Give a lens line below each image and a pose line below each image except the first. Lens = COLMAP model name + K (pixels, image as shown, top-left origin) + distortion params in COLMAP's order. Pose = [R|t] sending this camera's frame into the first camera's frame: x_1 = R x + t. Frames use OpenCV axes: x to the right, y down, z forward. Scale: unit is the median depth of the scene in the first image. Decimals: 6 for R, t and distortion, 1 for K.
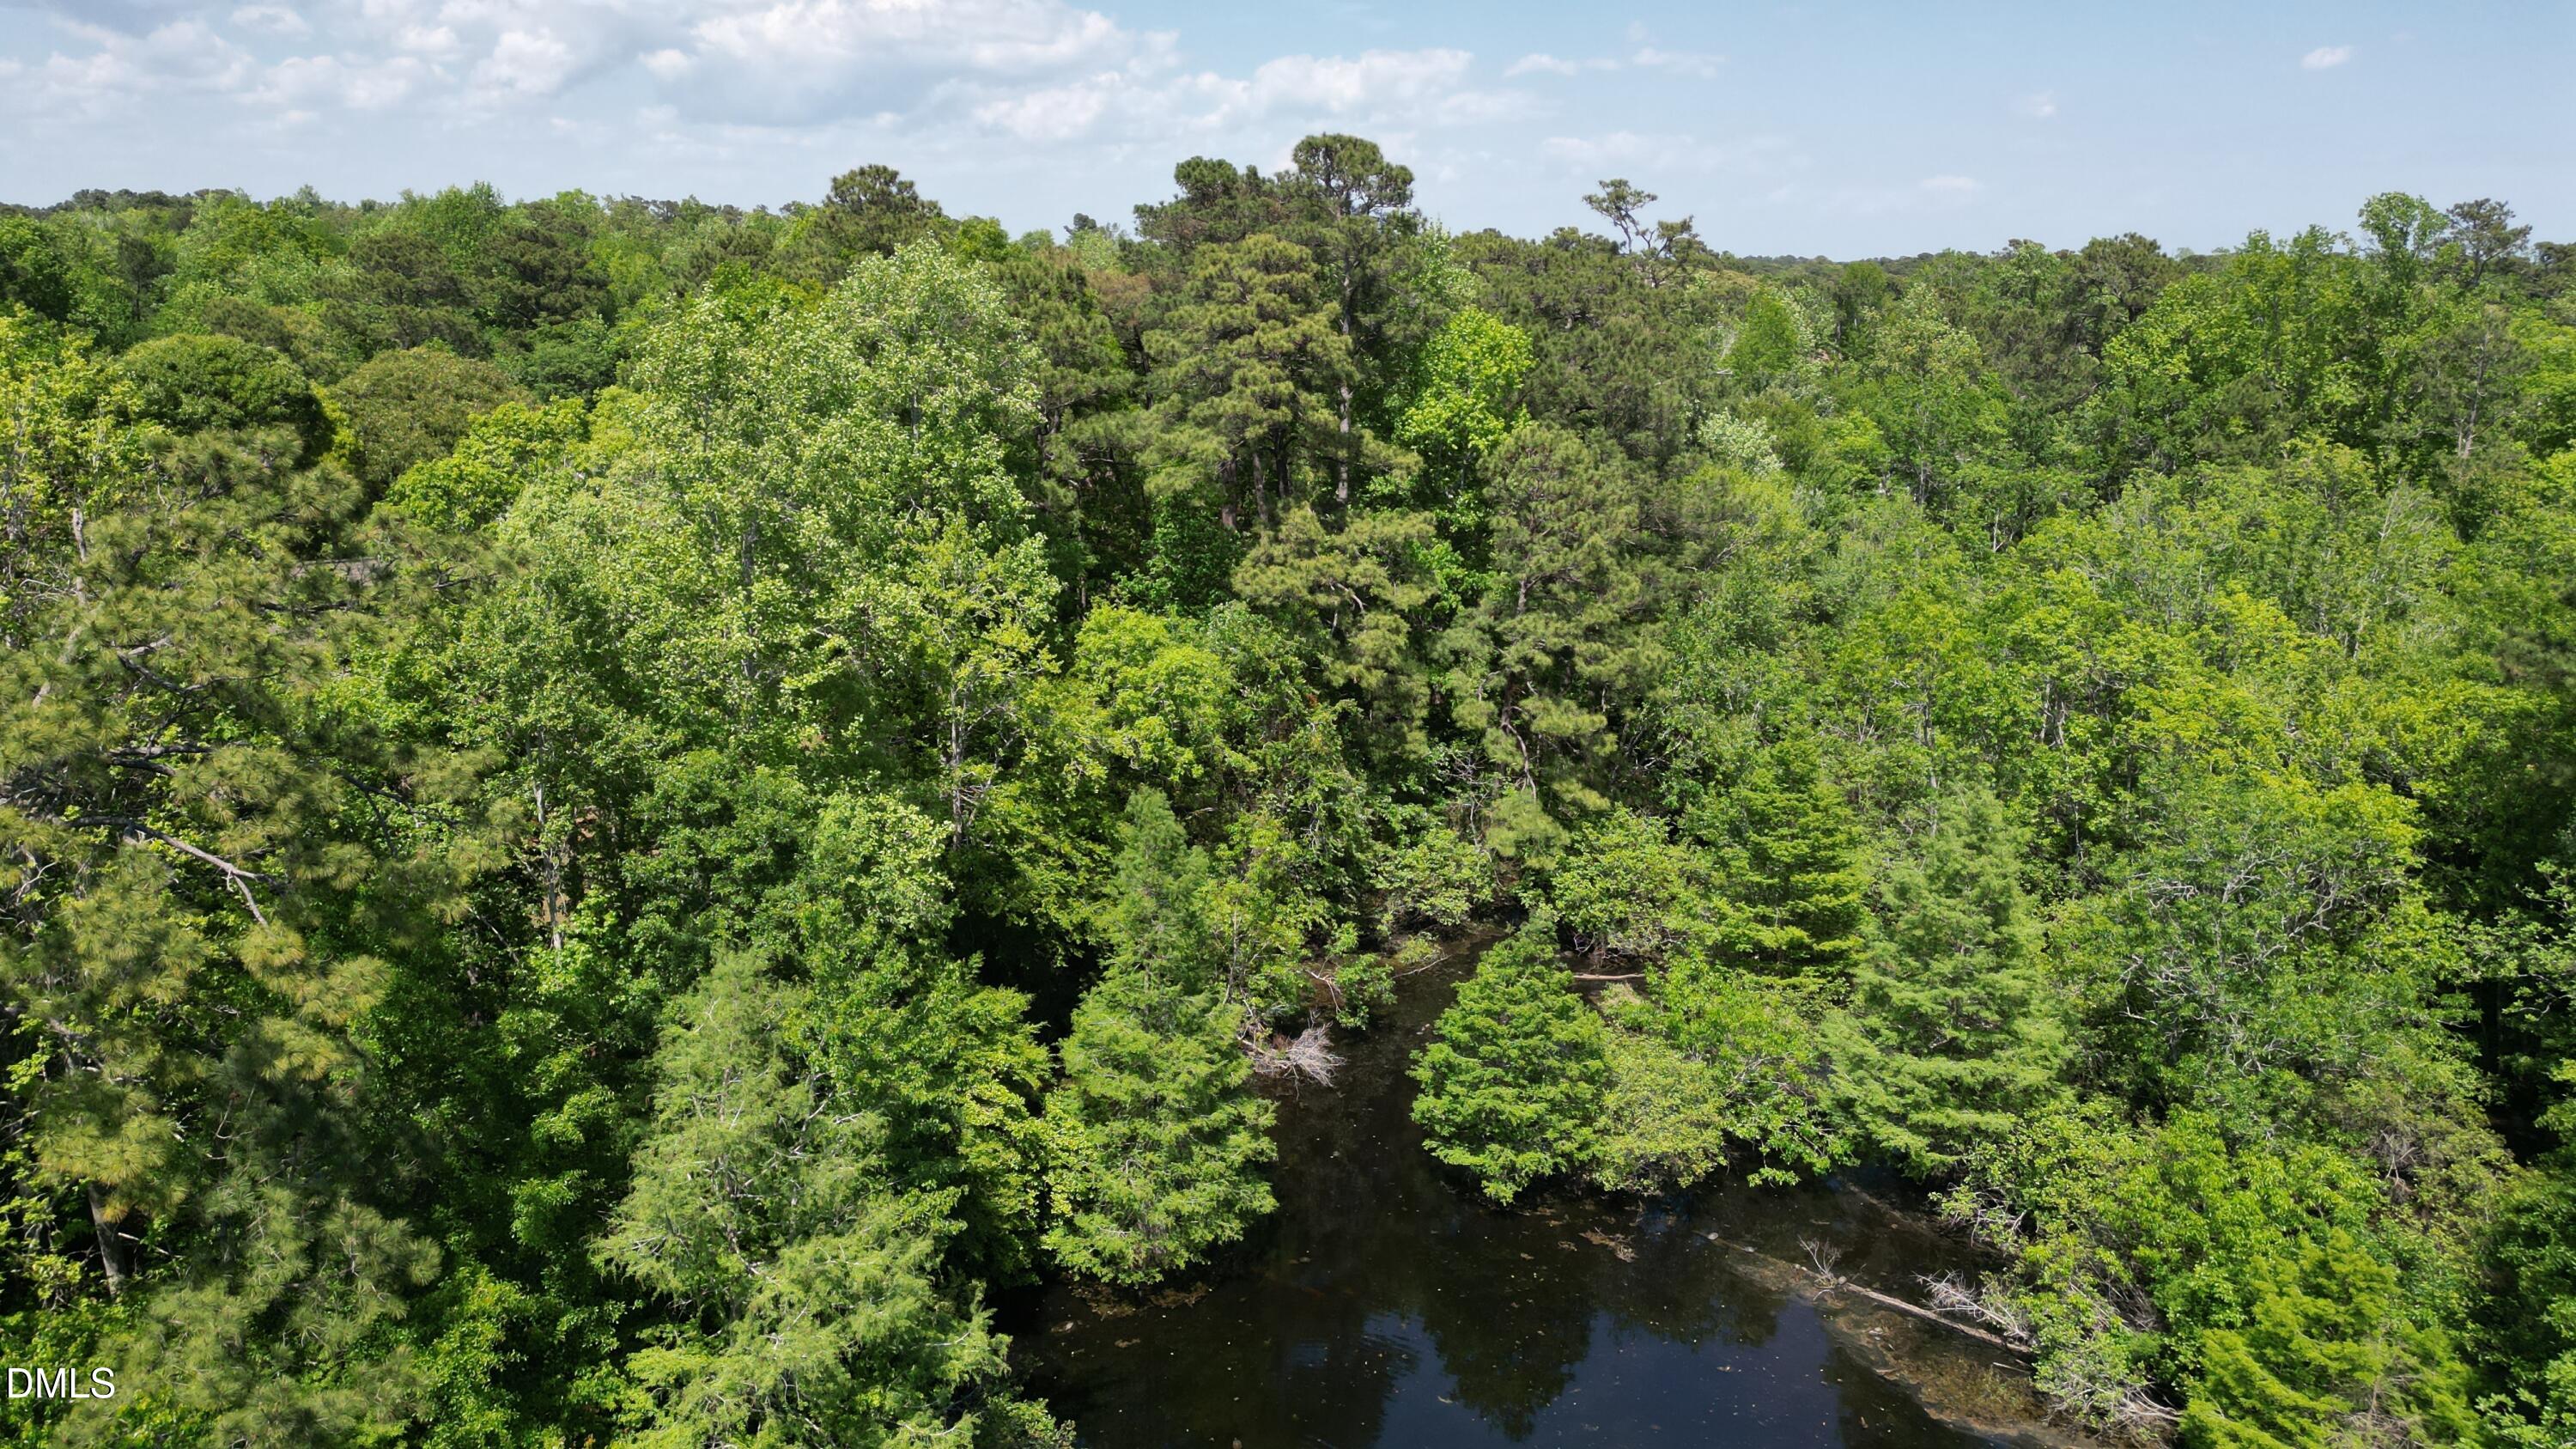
lens RADIAL K [[1862.0, 0, 1288.0], [0, 1862.0, 724.5], [0, 0, 1]] dist [0.032234, -0.006162]
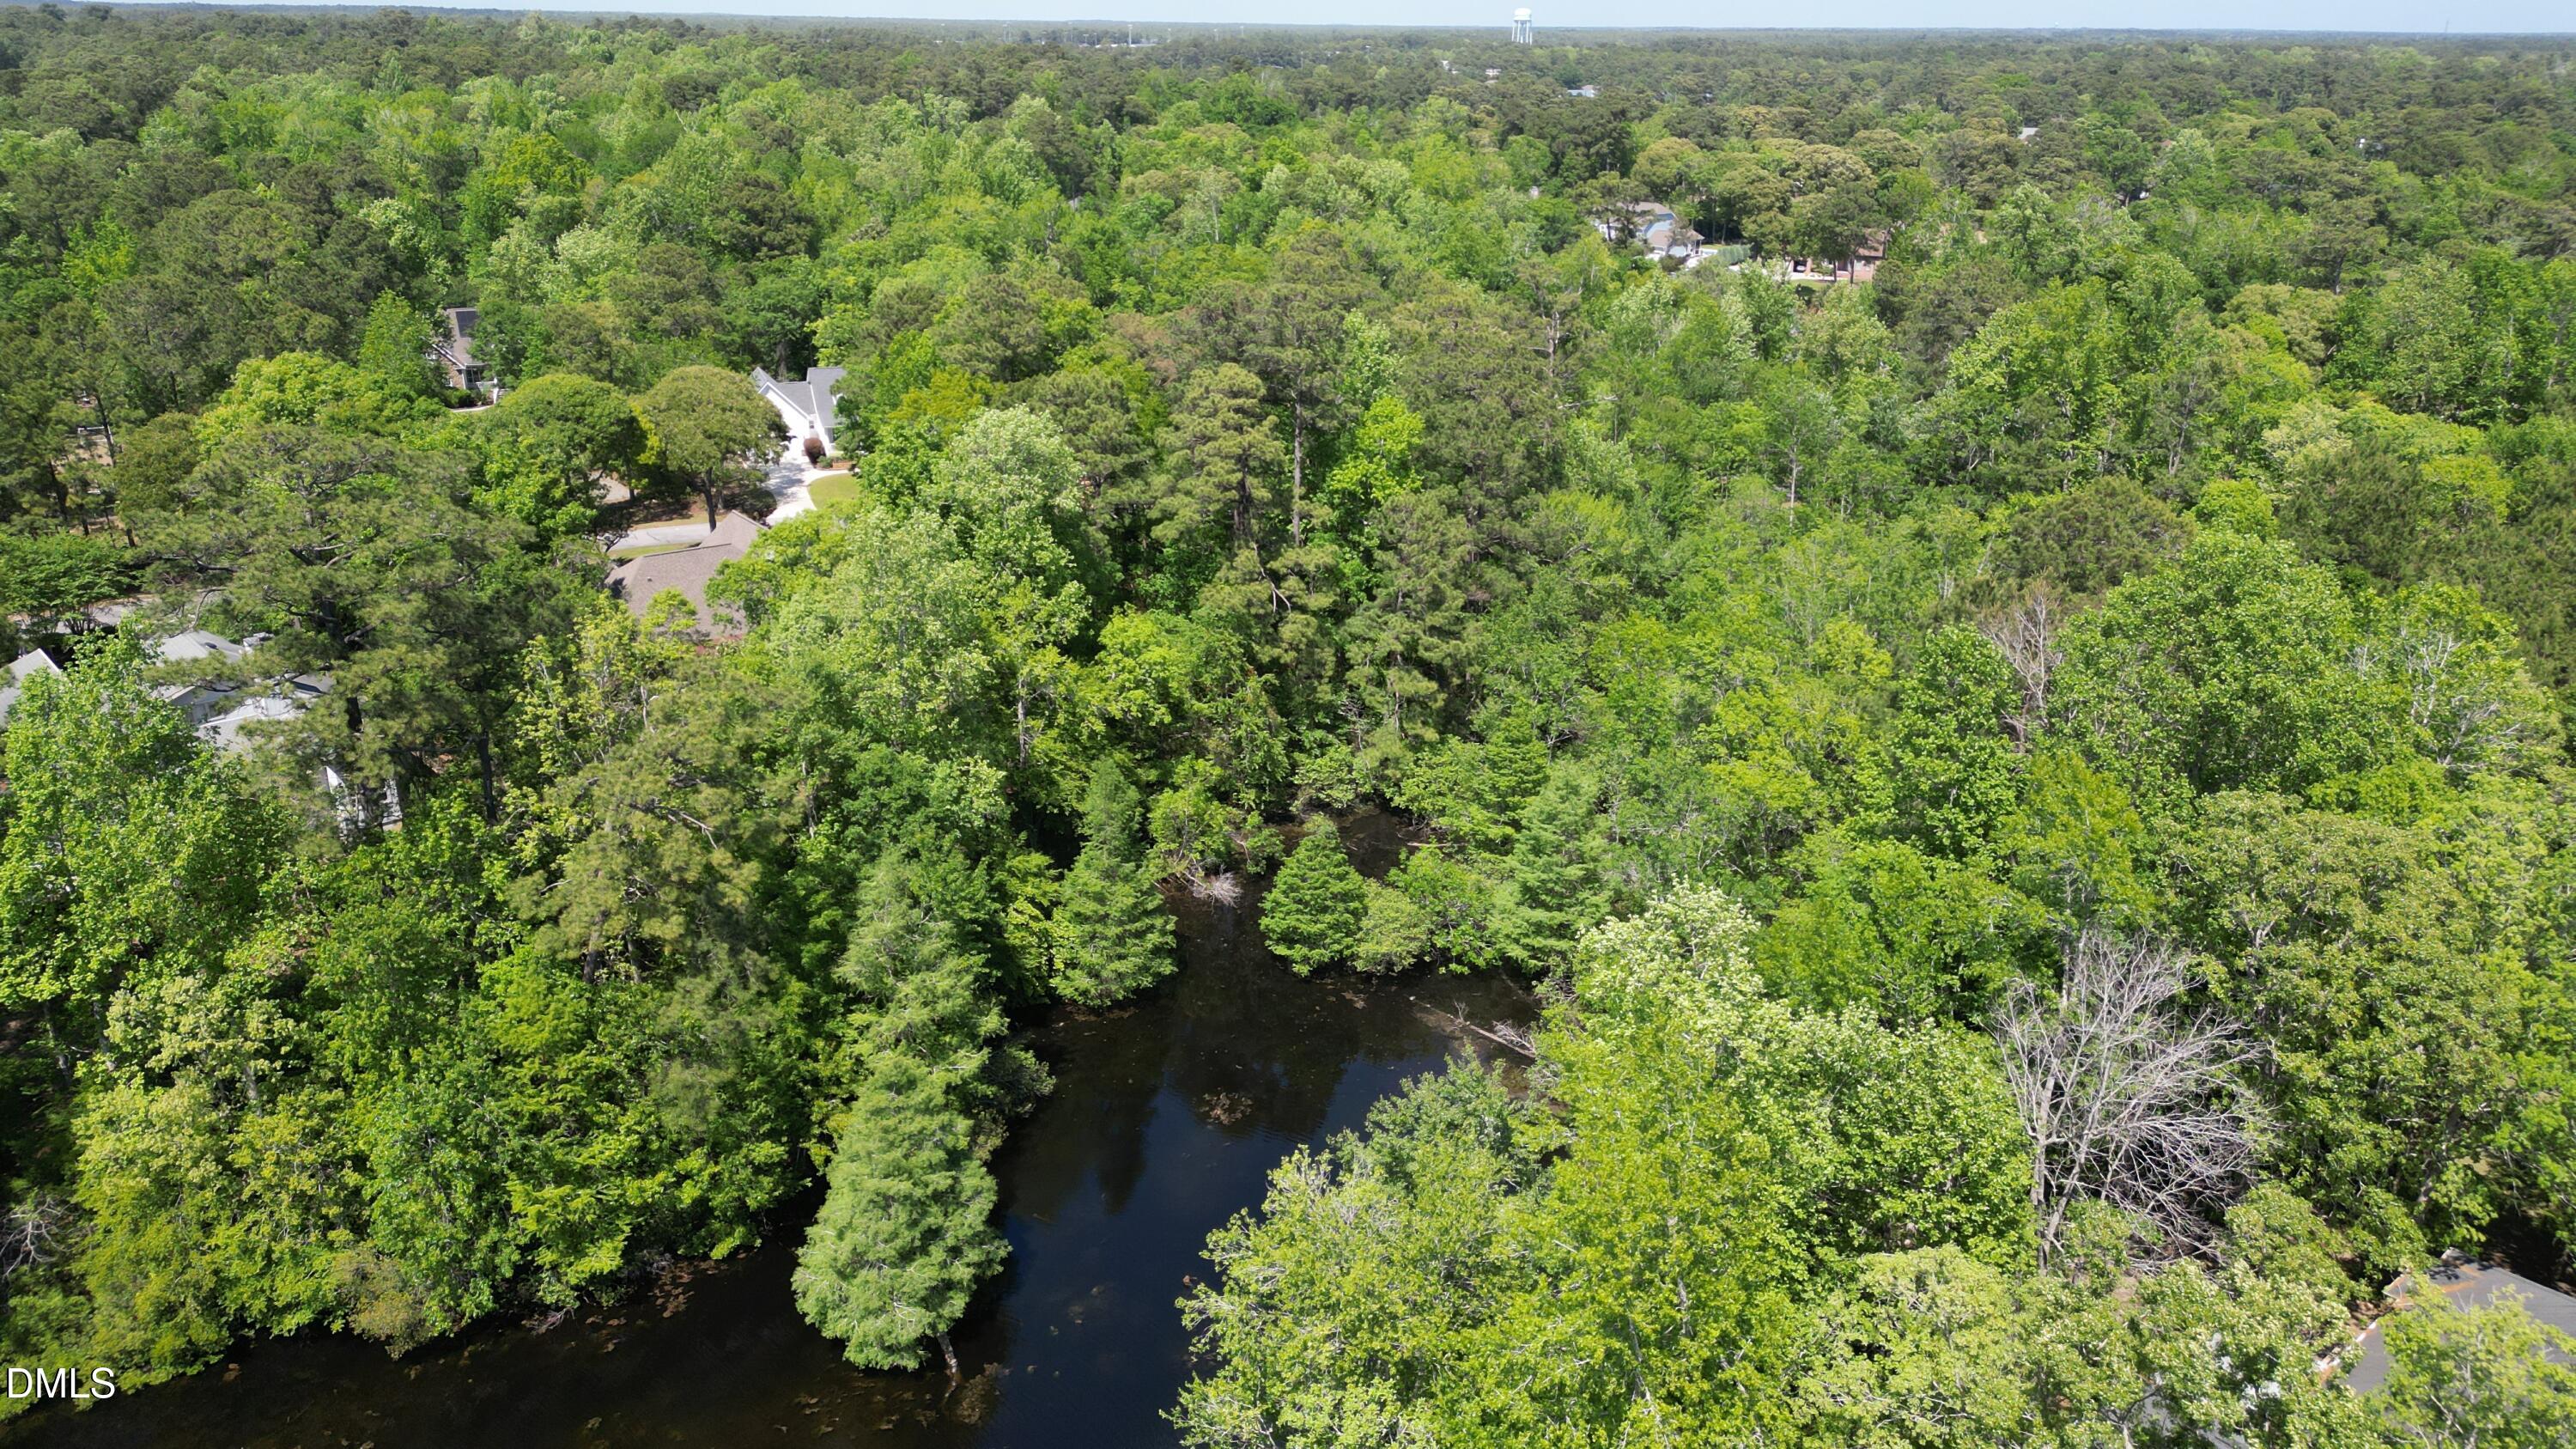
lens RADIAL K [[1811.0, 0, 1292.6], [0, 1811.0, 743.5], [0, 0, 1]] dist [0.060443, -0.040504]
pose [[0.995493, 0.039002, -0.086443, 0.271567], [-0.027947, 0.991688, 0.125597, -0.214003], [0.090623, -0.122615, 0.988308, -0.812261]]
